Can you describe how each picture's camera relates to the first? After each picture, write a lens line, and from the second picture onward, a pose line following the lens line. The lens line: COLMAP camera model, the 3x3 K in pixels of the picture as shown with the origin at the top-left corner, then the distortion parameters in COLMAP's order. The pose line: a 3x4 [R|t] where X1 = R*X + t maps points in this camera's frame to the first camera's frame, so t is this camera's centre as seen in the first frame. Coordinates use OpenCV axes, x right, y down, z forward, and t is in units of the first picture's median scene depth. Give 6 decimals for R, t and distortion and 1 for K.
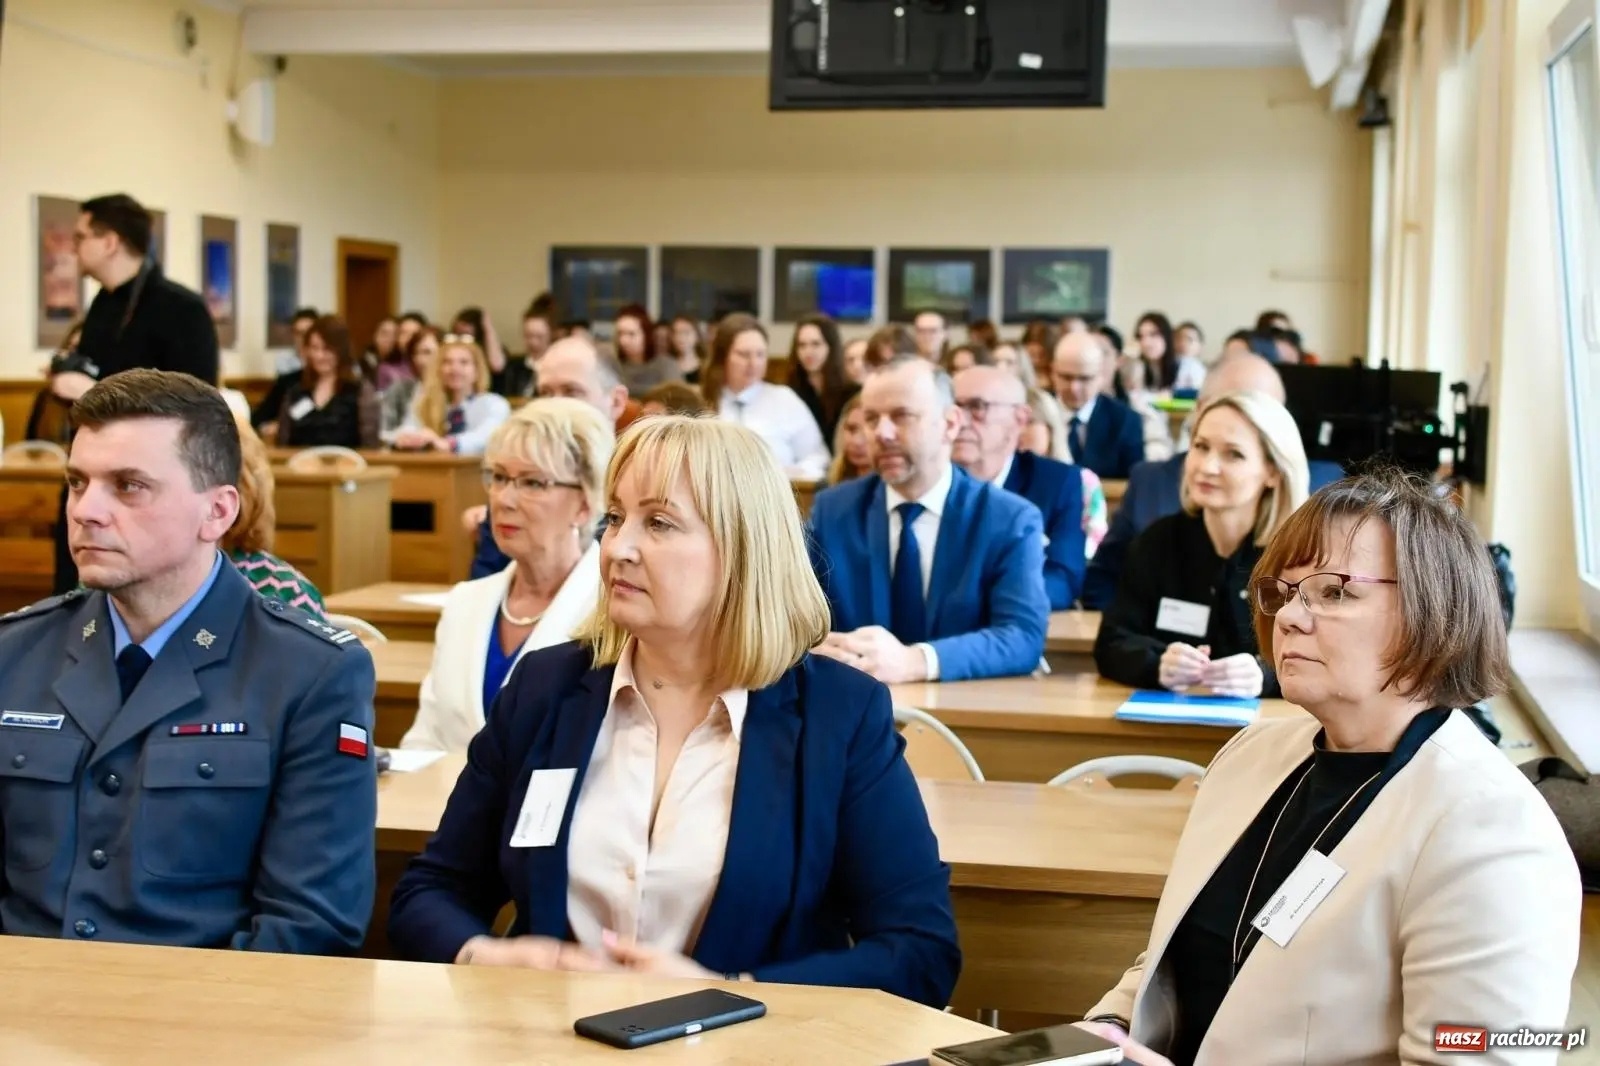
lens RADIAL K [[2466.2, 0, 790.3], [0, 2466.2, 544.8], [0, 0, 1]] dist [0.026991, 0.000000]
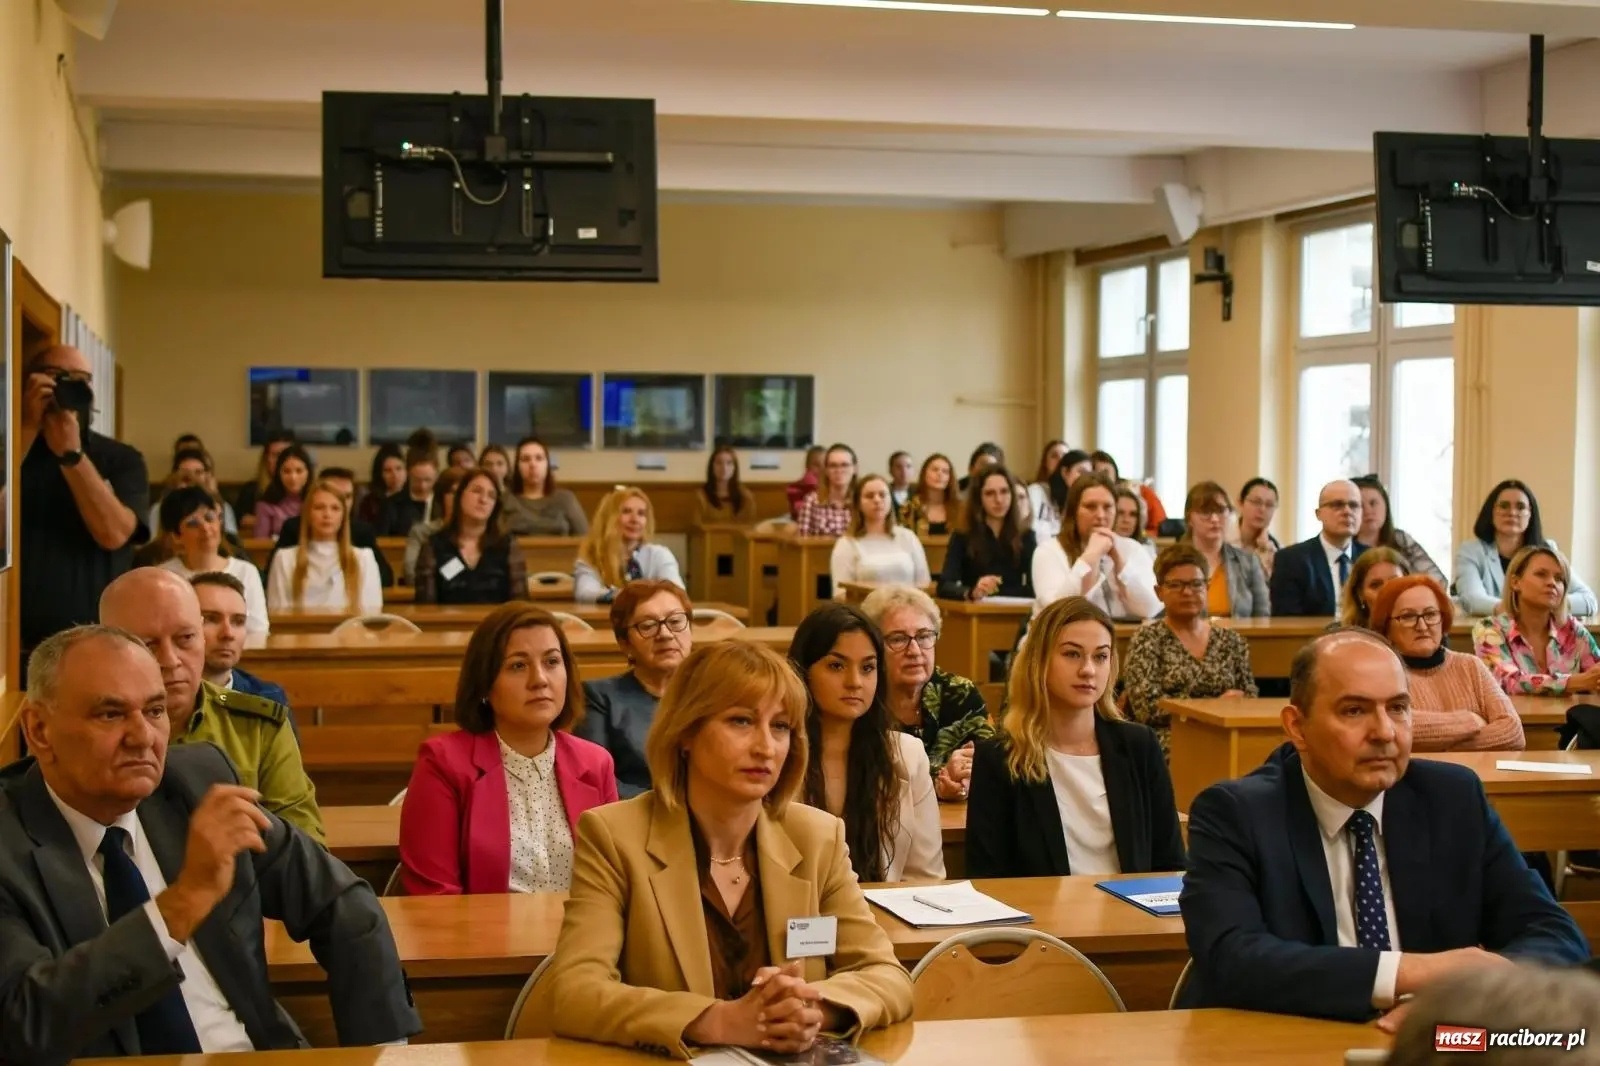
lens RADIAL K [[2466.2, 0, 793.3], [0, 2466.2, 526.0], [0, 0, 1]] dist [0.026991, 0.000000]
pose [[0.901031, -0.021739, 0.433209, -1.074207], [0.038500, 0.998810, -0.029953, -0.076998], [-0.432042, 0.043668, 0.900796, 0.172199]]
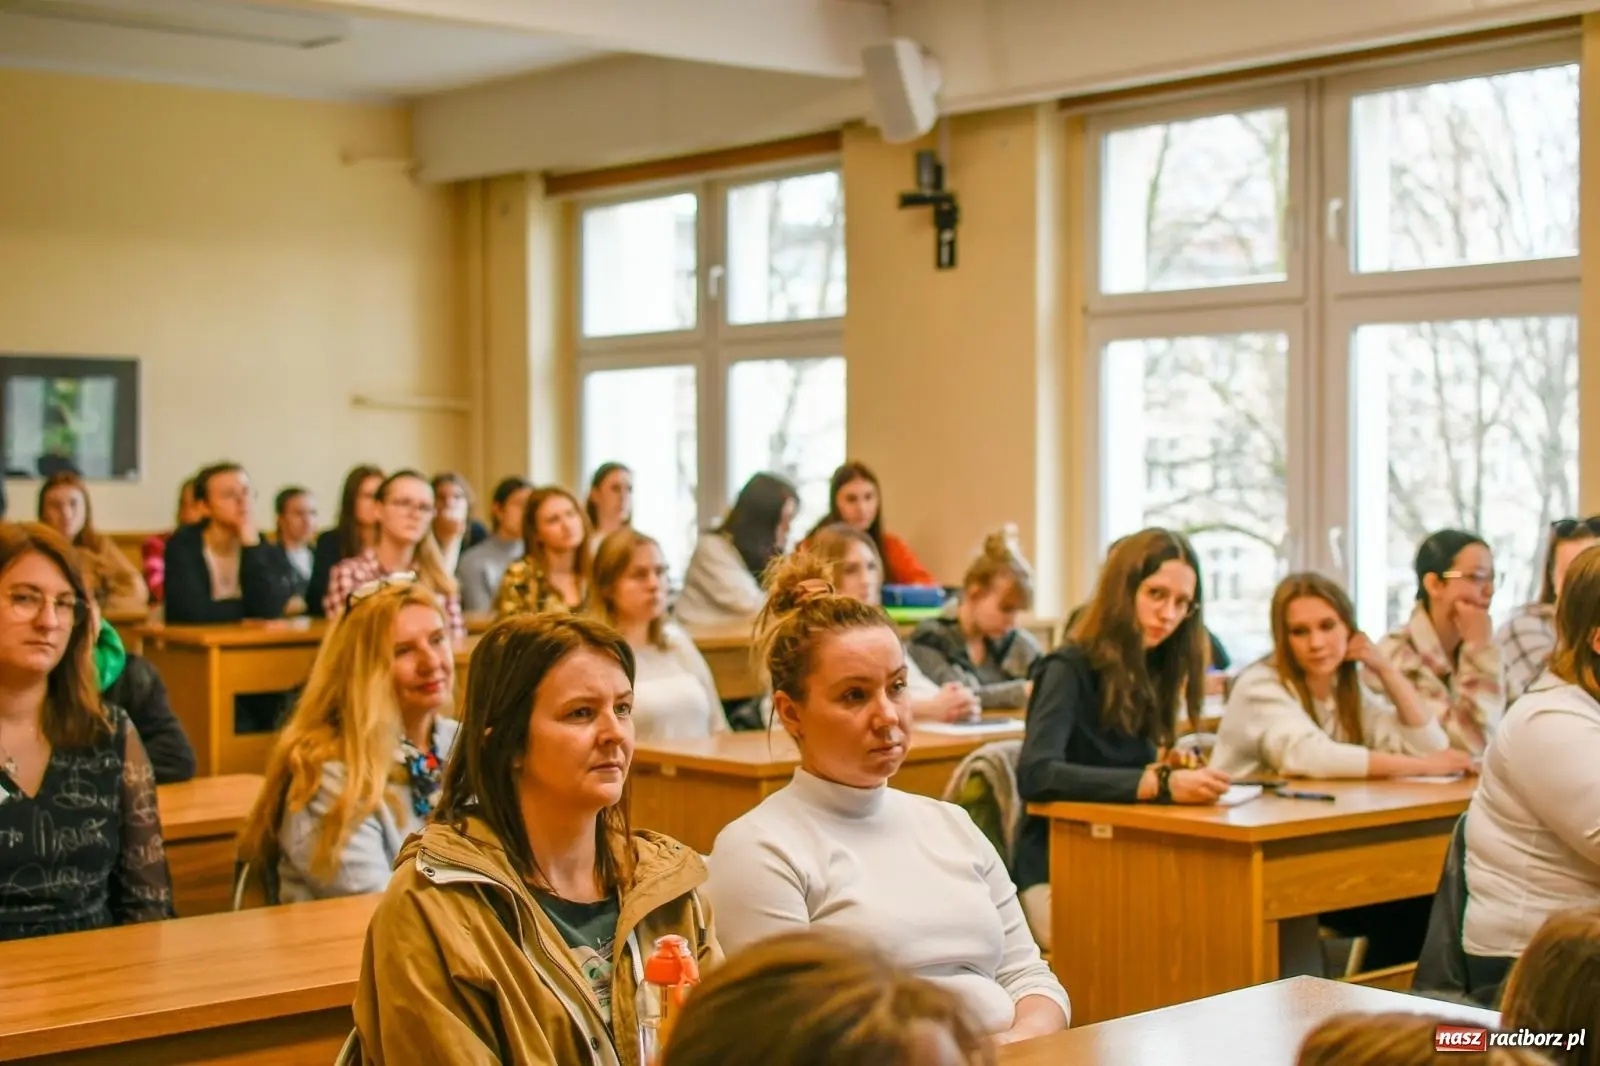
lens RADIAL K [[2466.2, 0, 789.5], [0, 2466.2, 517.6], [0, 0, 1]] dist [0.026991, 0.000000]
pose [[0.611846, -0.028079, 0.790478, -0.884303], [0.070898, 0.997294, -0.019451, -0.170950], [-0.787793, 0.067945, 0.612181, 1.505353]]
